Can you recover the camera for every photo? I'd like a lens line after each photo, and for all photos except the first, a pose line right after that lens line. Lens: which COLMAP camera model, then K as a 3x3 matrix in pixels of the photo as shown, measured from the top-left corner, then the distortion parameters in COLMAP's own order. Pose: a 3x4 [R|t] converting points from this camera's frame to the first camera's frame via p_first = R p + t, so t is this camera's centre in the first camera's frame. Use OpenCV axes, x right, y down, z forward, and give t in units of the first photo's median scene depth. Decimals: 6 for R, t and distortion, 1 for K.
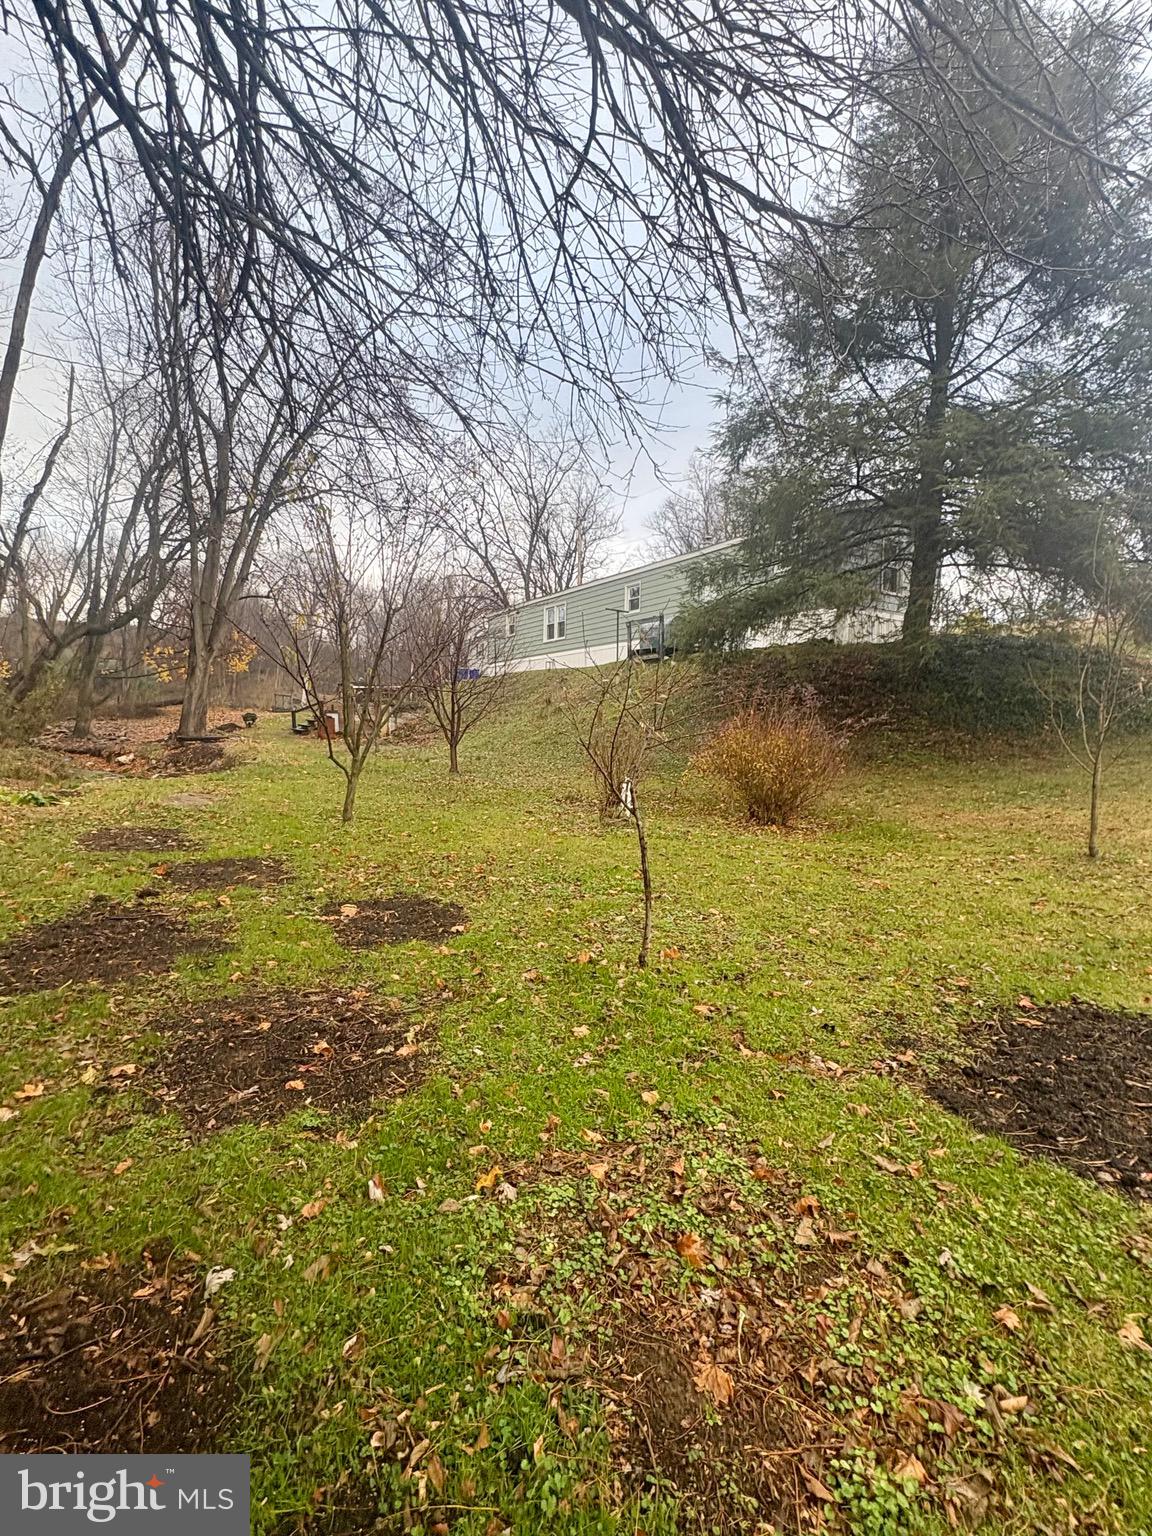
lens RADIAL K [[719.2, 0, 574.8], [0, 719.2, 768.2], [0, 0, 1]] dist [0.001384, -0.000279]
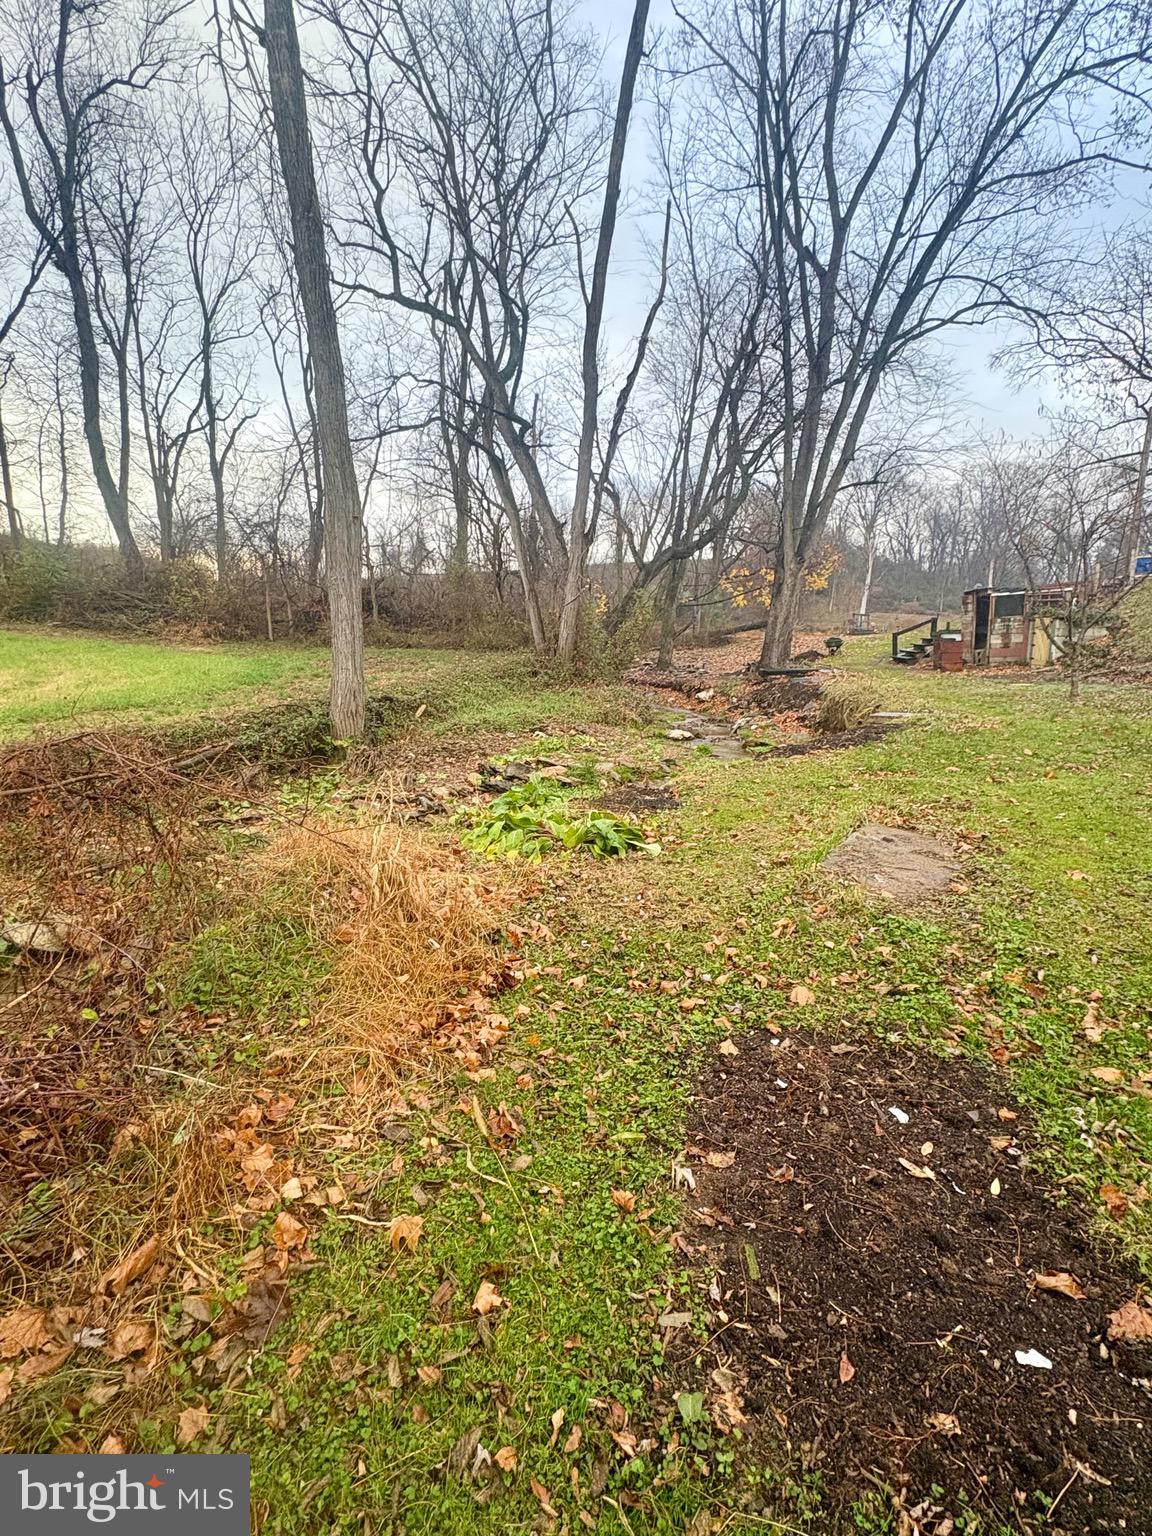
lens RADIAL K [[719.2, 0, 575.1], [0, 719.2, 767.9], [0, 0, 1]] dist [0.001384, -0.000279]
pose [[0.753220, 0.080561, -0.652817, -0.136928], [-0.010475, 0.993815, 0.110556, -0.017762], [0.657685, -0.076435, 0.749405, 0.191016]]
